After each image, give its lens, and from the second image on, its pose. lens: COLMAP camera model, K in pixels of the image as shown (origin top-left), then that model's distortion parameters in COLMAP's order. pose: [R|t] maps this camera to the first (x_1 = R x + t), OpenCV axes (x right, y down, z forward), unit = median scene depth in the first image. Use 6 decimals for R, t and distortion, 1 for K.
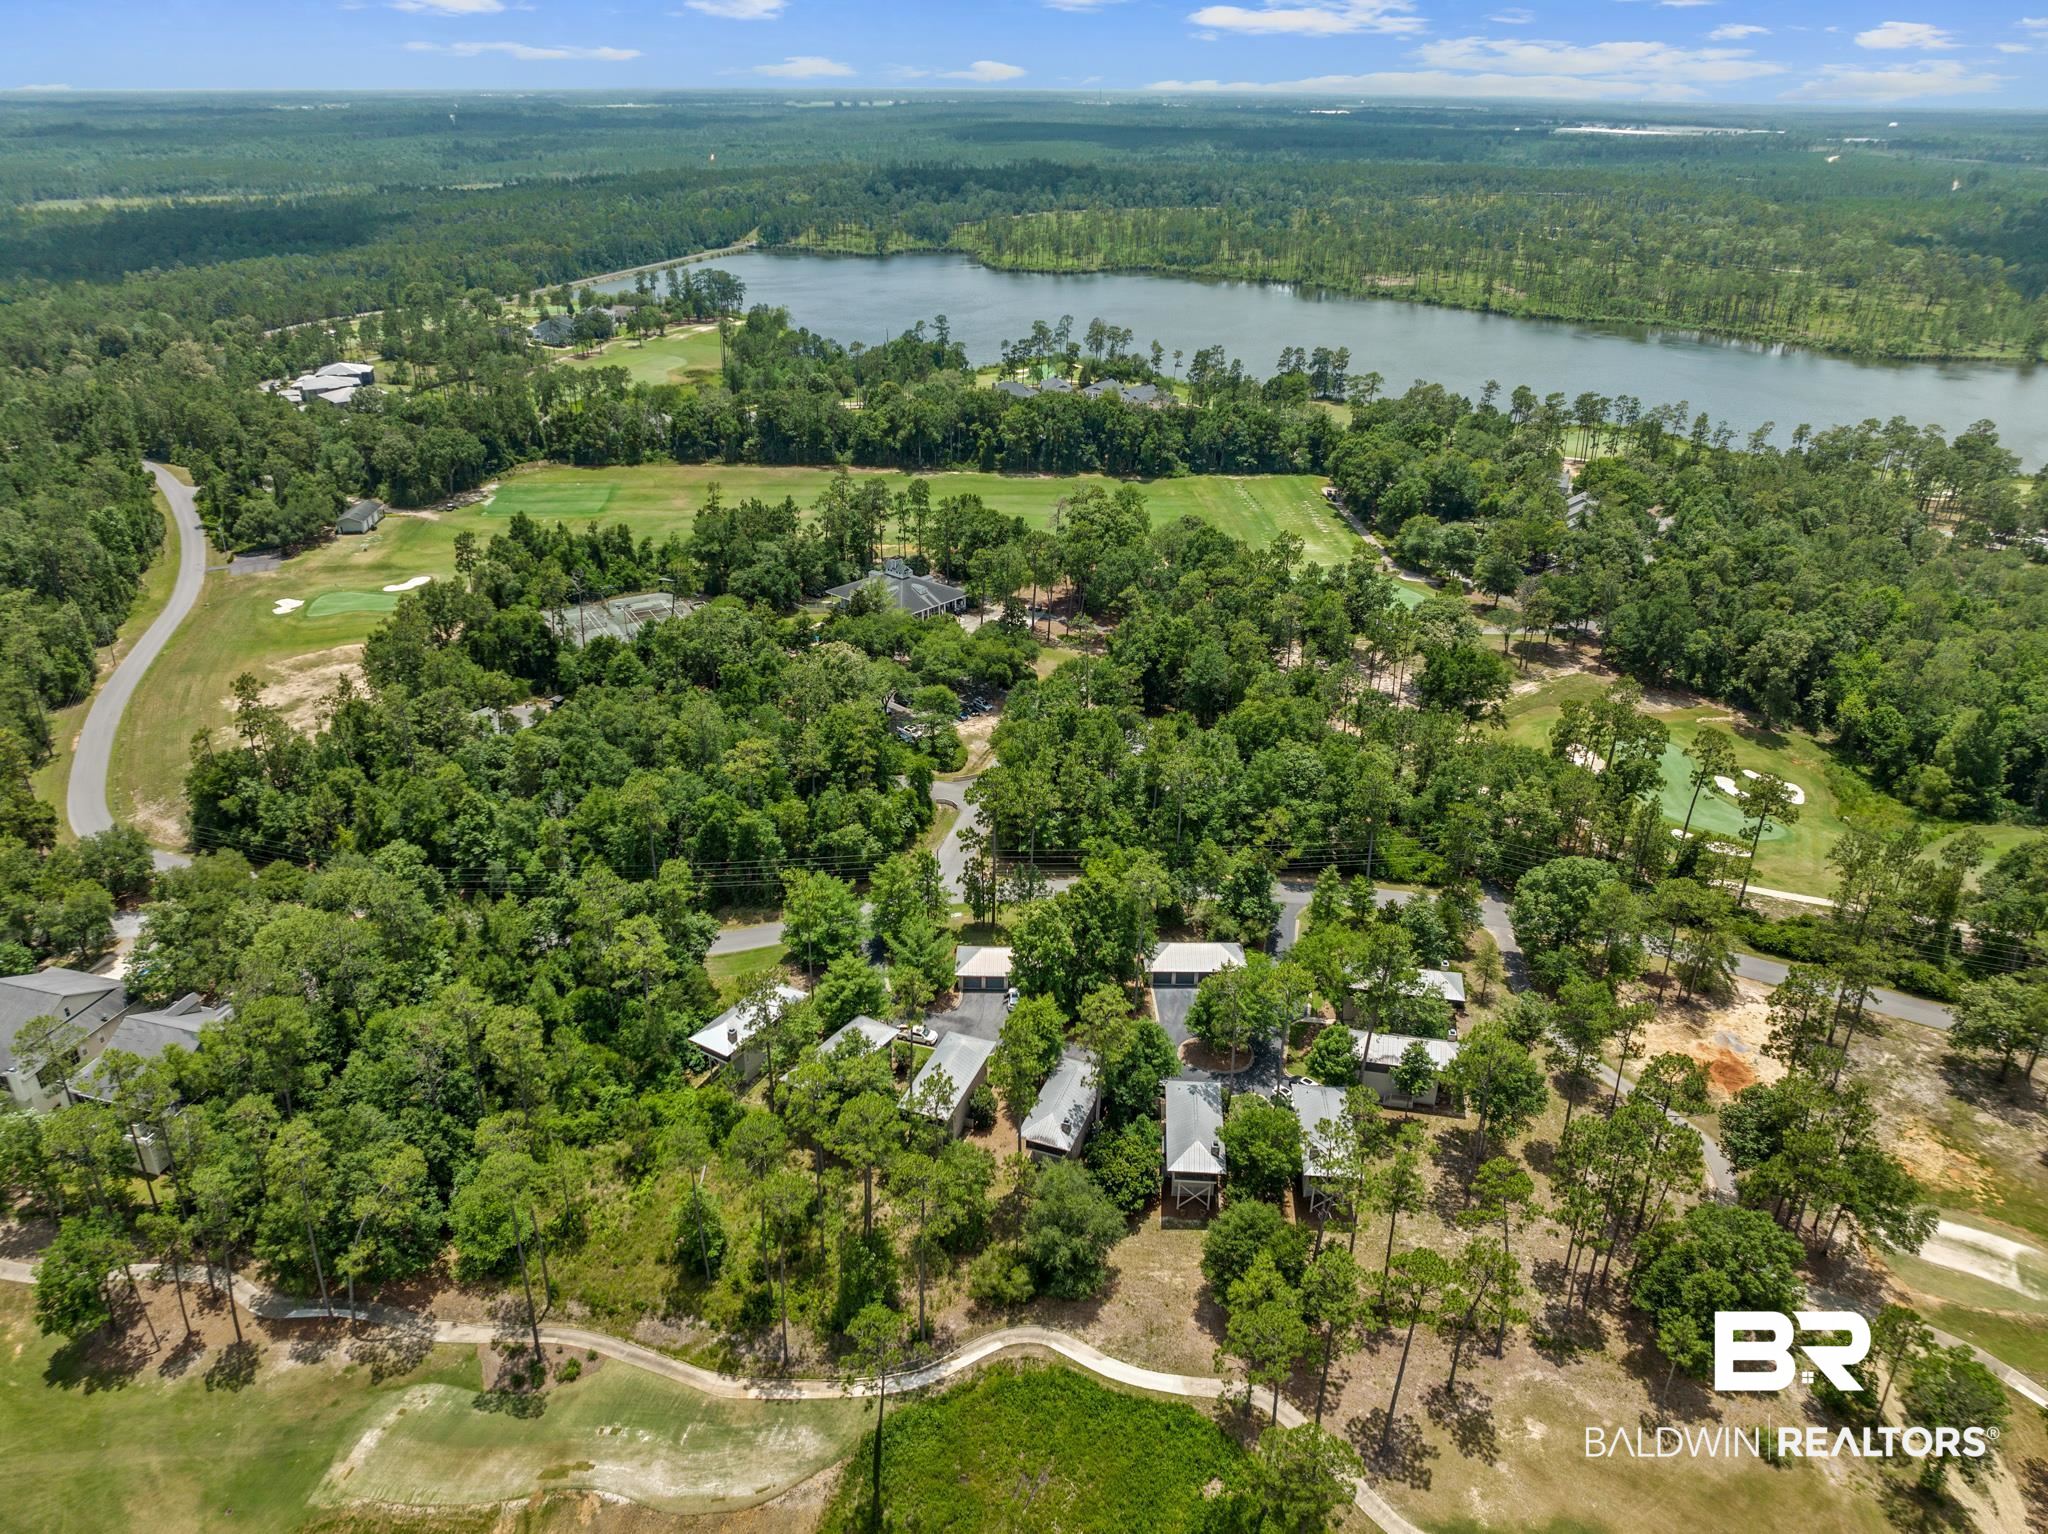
lens RADIAL K [[1445.6, 0, 1024.0], [0, 1445.6, 767.0], [0, 0, 1]] dist [-0.038549, 0.004589]
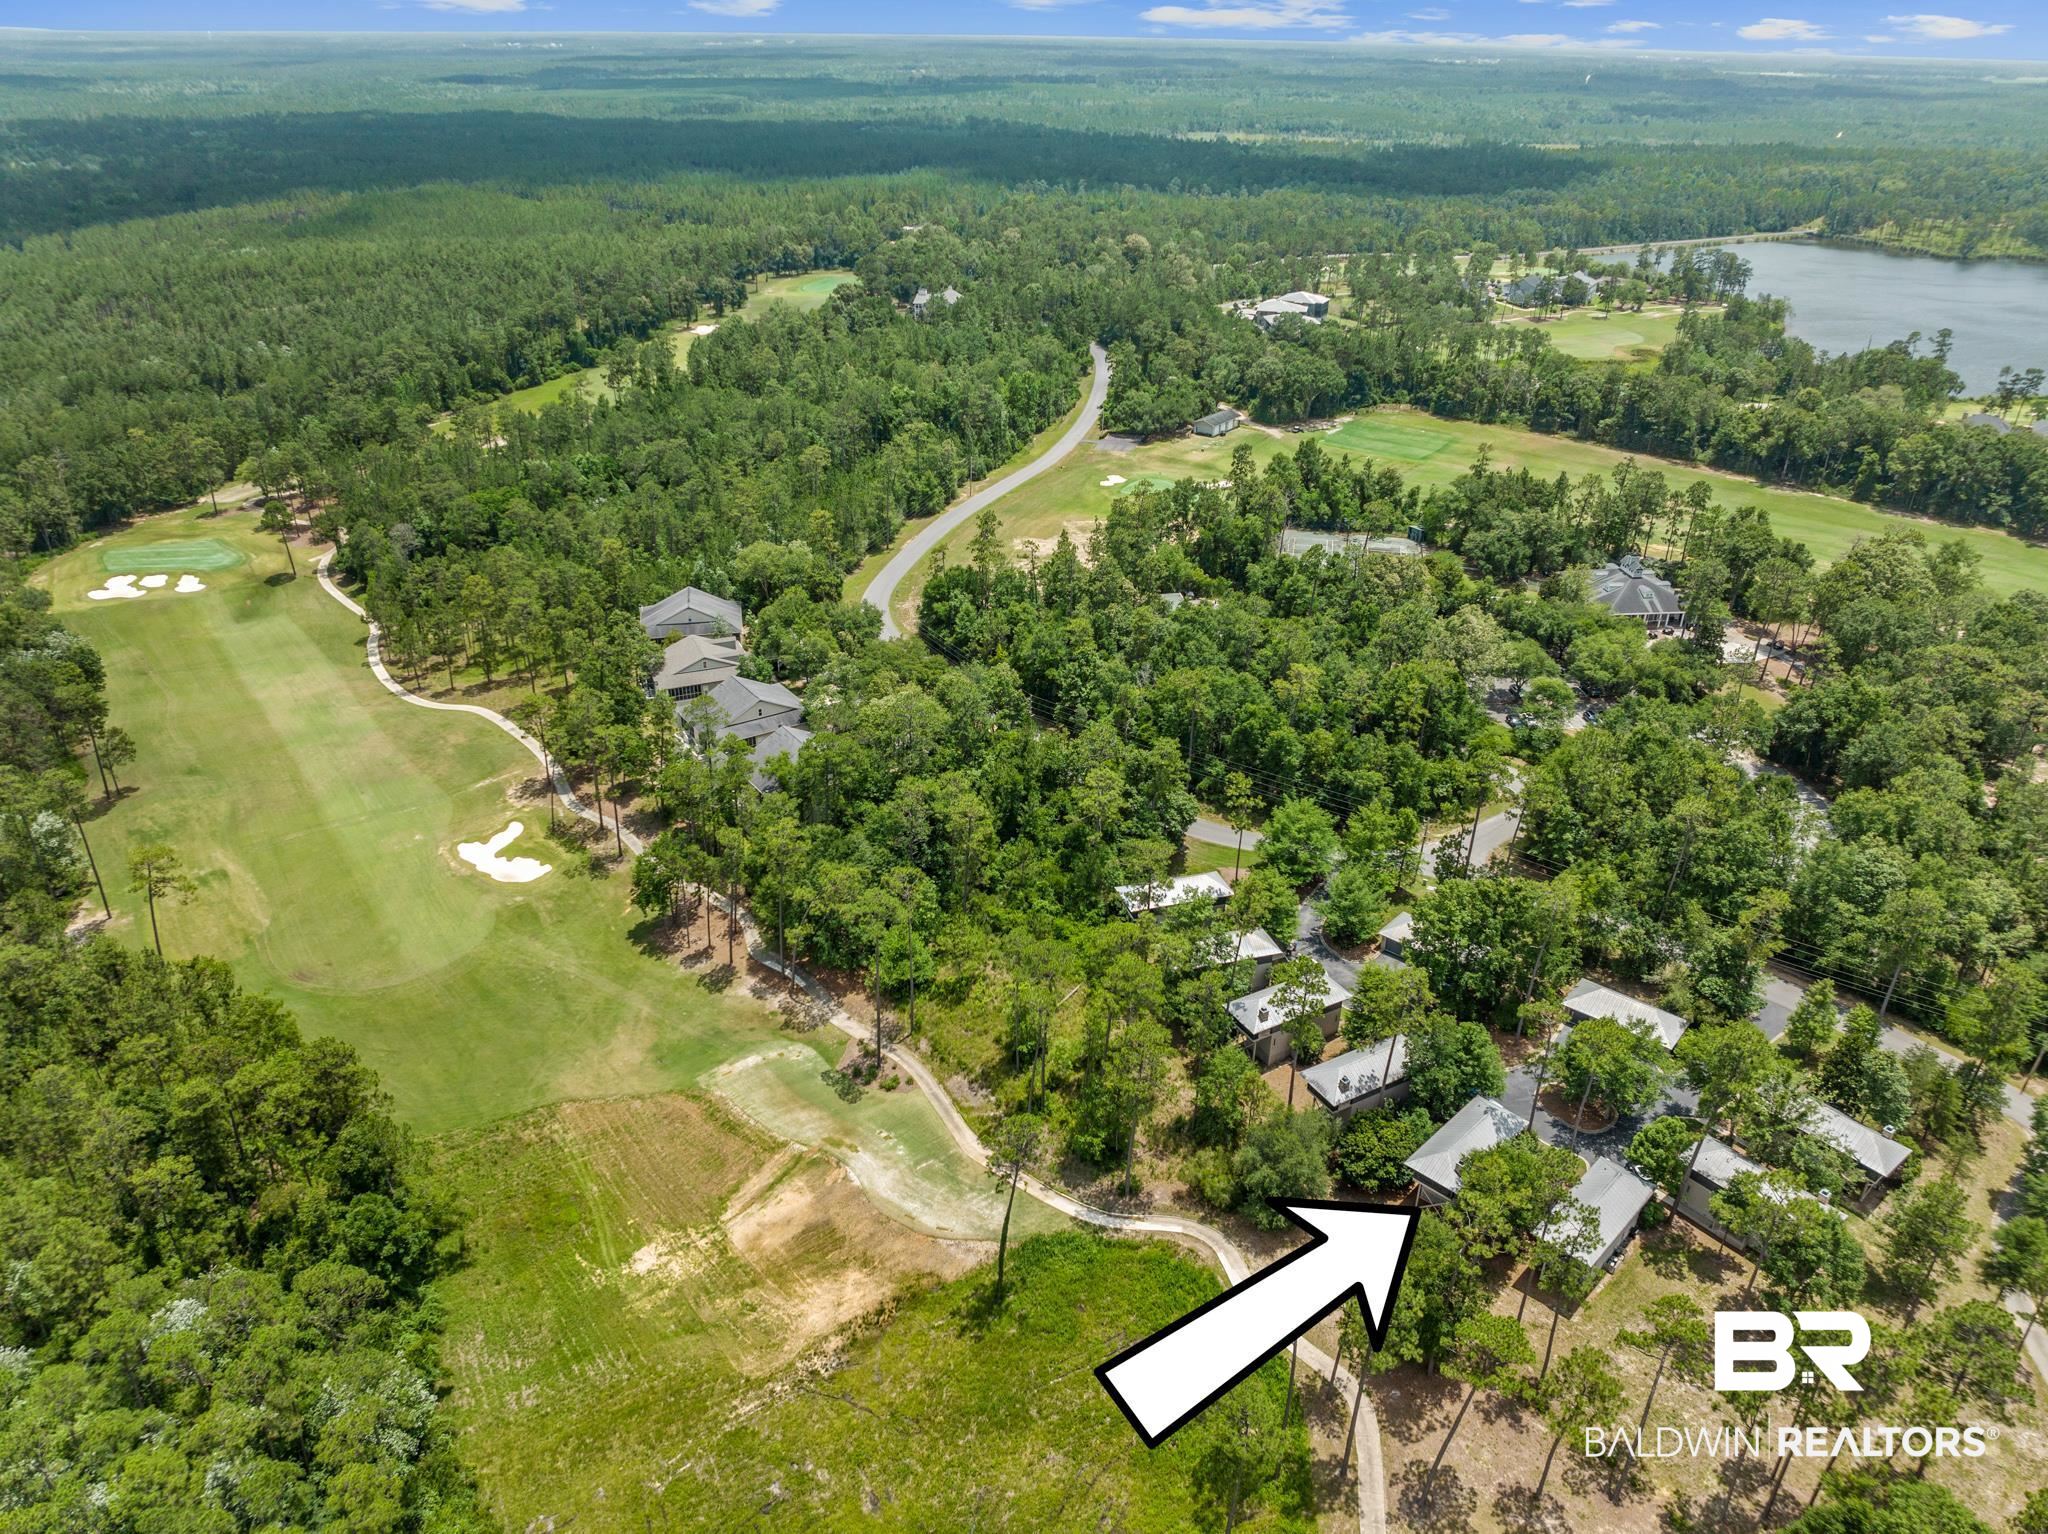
lens RADIAL K [[1445.6, 0, 1024.0], [0, 1445.6, 767.0], [0, 0, 1]] dist [-0.038549, 0.004589]
pose [[0.759678, 0.302464, -0.575678, 0.186432], [-0.289298, 0.950015, 0.117379, -0.007596], [0.582406, 0.077372, 0.809208, 0.018226]]
